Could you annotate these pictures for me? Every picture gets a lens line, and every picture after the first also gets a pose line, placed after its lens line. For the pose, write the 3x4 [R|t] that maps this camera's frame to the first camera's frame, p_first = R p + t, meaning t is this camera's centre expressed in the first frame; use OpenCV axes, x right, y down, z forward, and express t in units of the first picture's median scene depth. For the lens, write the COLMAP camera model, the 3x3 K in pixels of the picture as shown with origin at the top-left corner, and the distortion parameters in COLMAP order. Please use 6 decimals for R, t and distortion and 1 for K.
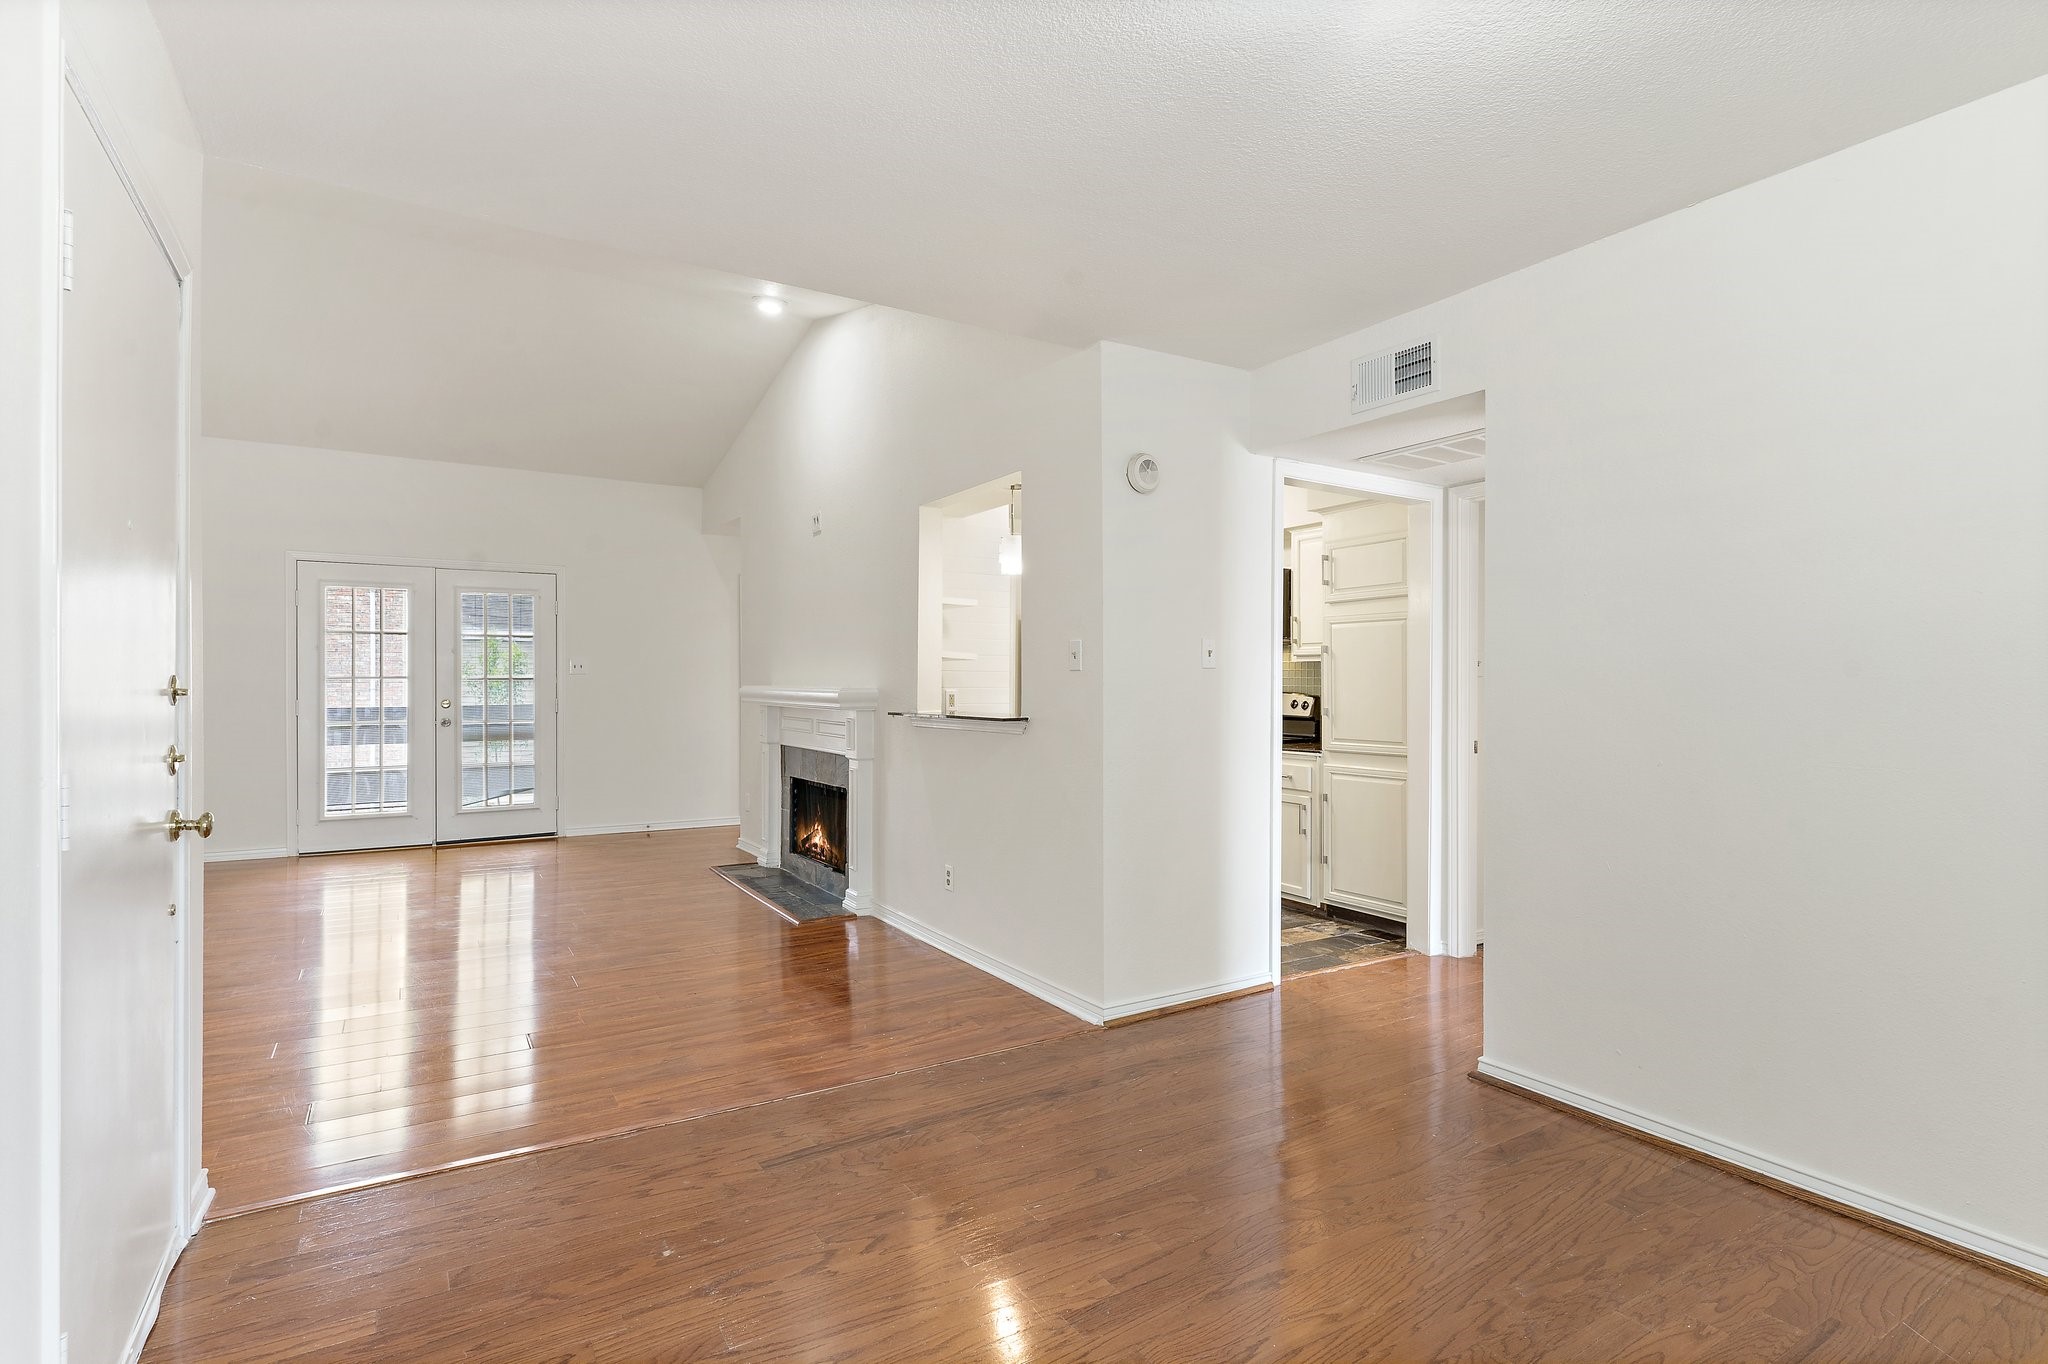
lens RADIAL K [[989.9, 0, 1024.0], [0, 989.9, 682.0], [0, 0, 1]] dist [0.000222, -0.000714]
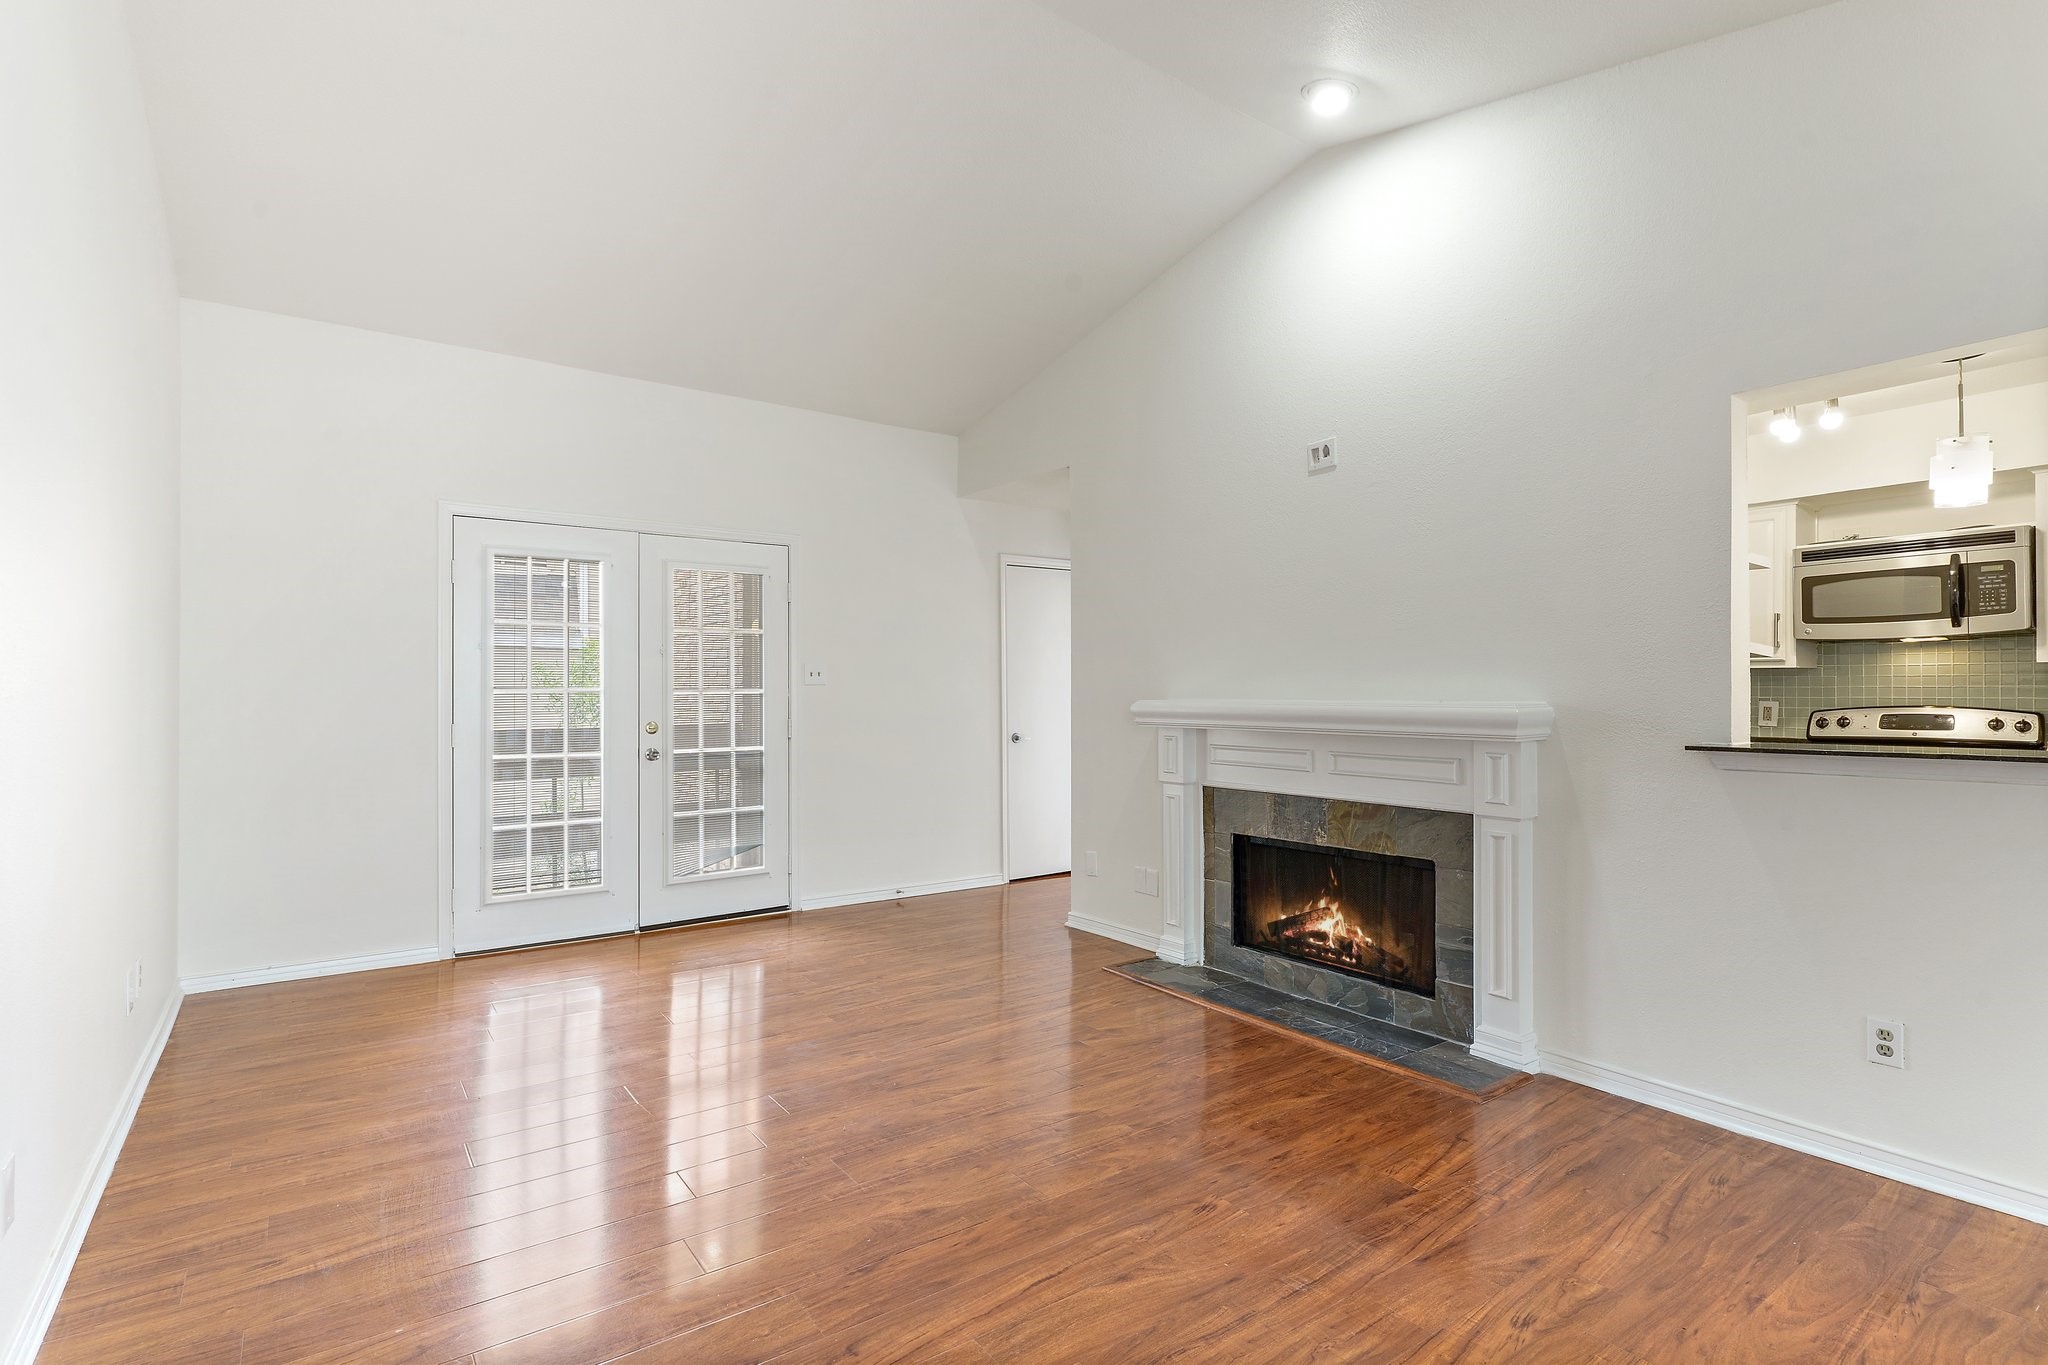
lens RADIAL K [[989.9, 0, 1024.0], [0, 989.9, 682.5], [0, 0, 1]] dist [0.000222, -0.000714]
pose [[0.997878, -0.002304, 0.065077, -0.427057], [0.003053, 0.999930, -0.011425, -0.000964], [-0.065046, 0.011600, 0.997815, 0.334157]]
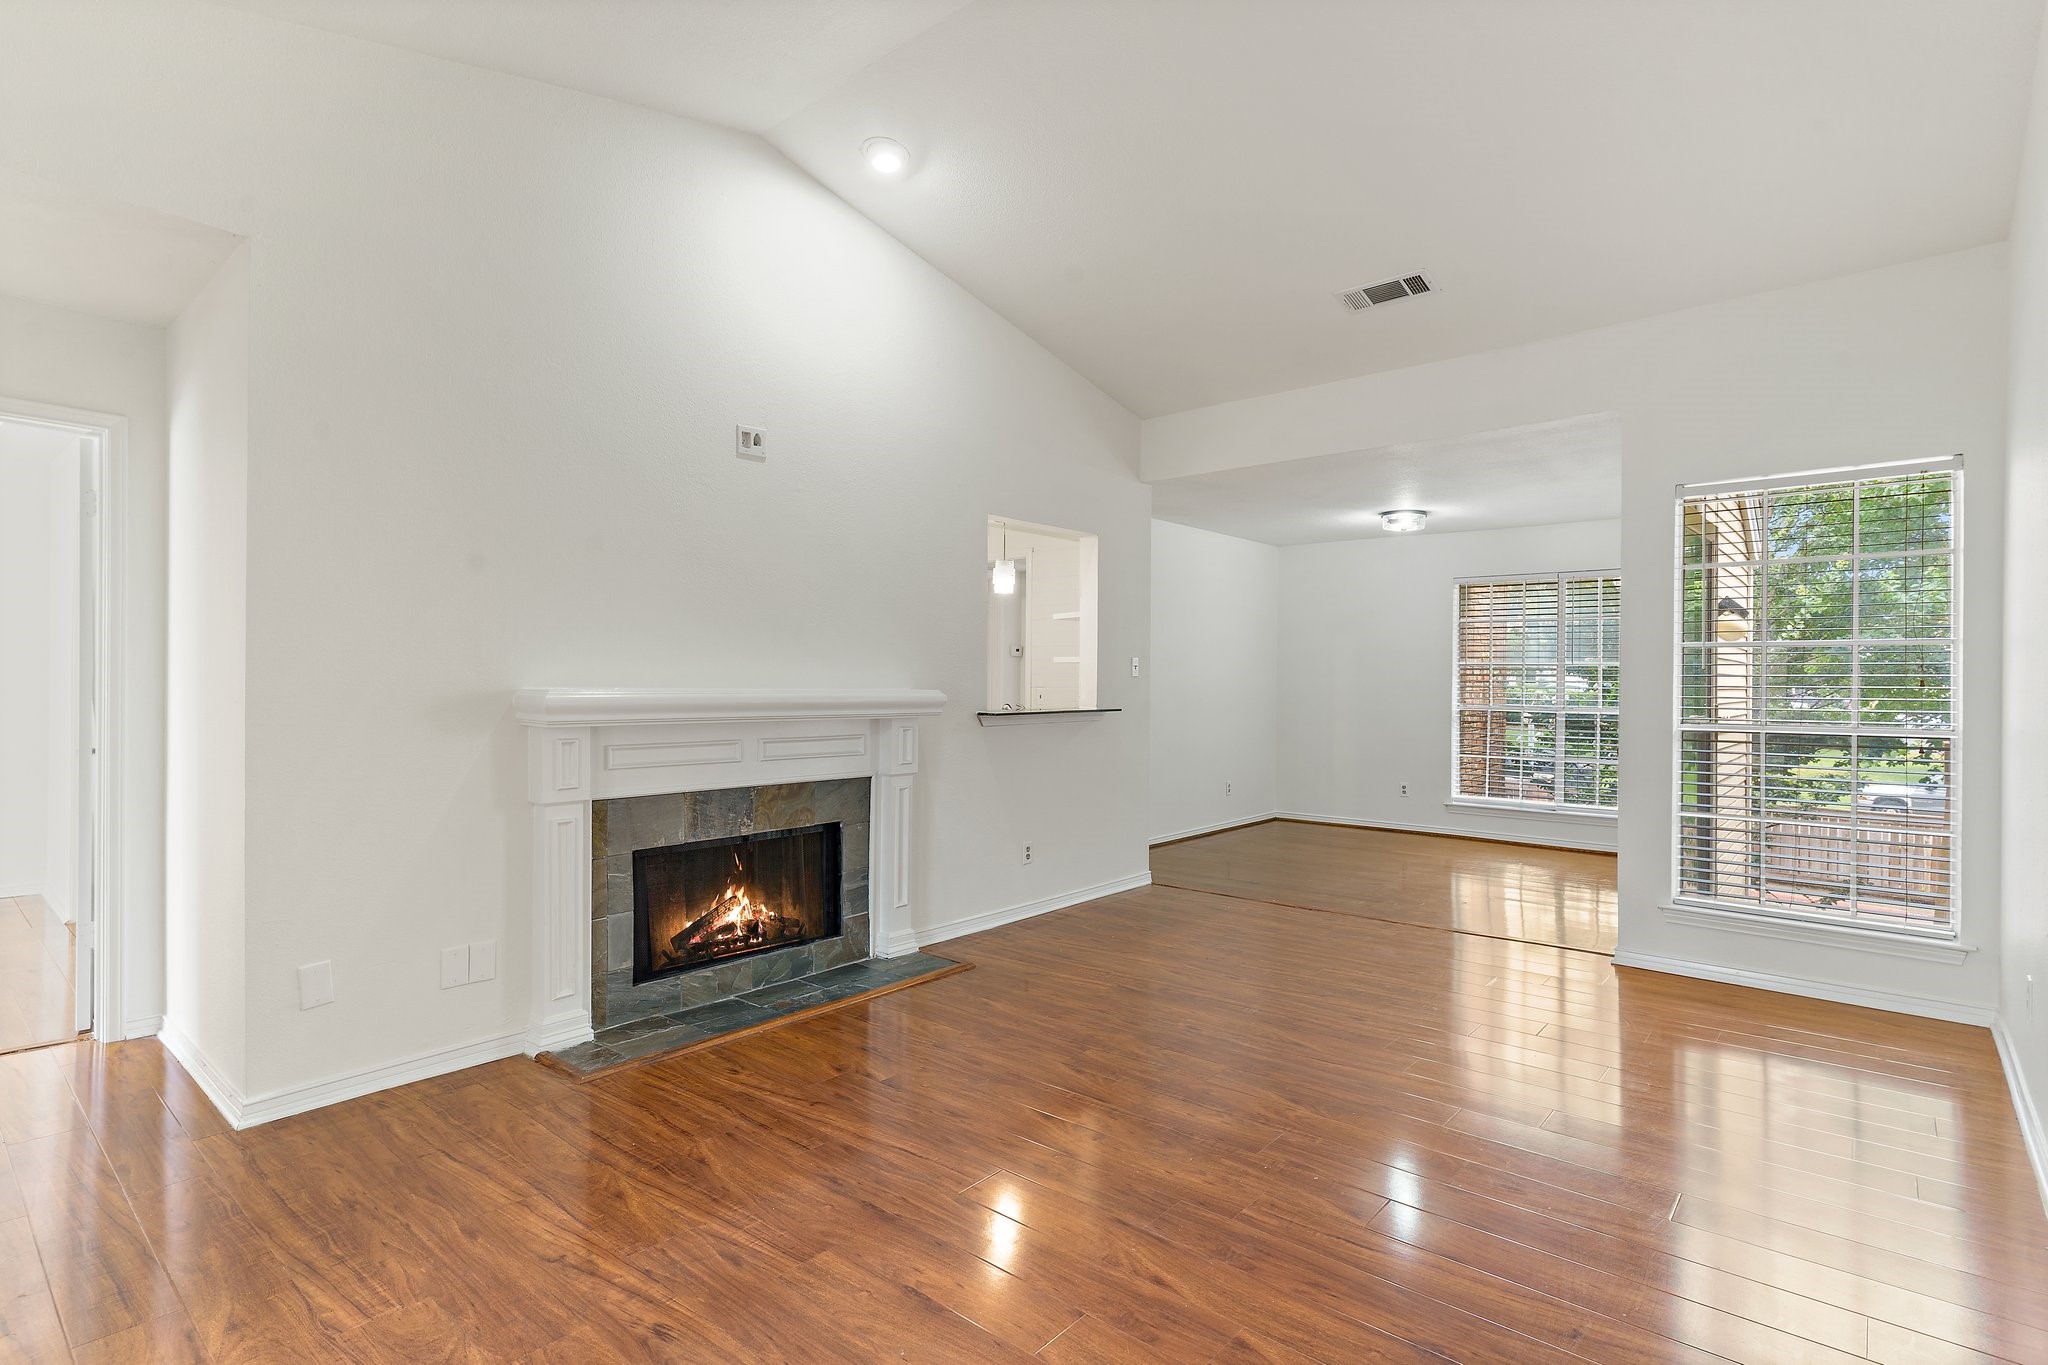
lens RADIAL K [[1010.8, 0, 1005.7], [0, 1010.8, 671.6], [0, 0, 1]] dist [0.001859, 0.000077]
pose [[-0.292529, 0.004483, 0.956246, -0.852919], [-0.007675, 0.999946, -0.007036, -0.003511], [-0.956226, -0.009397, -0.292478, 0.977376]]
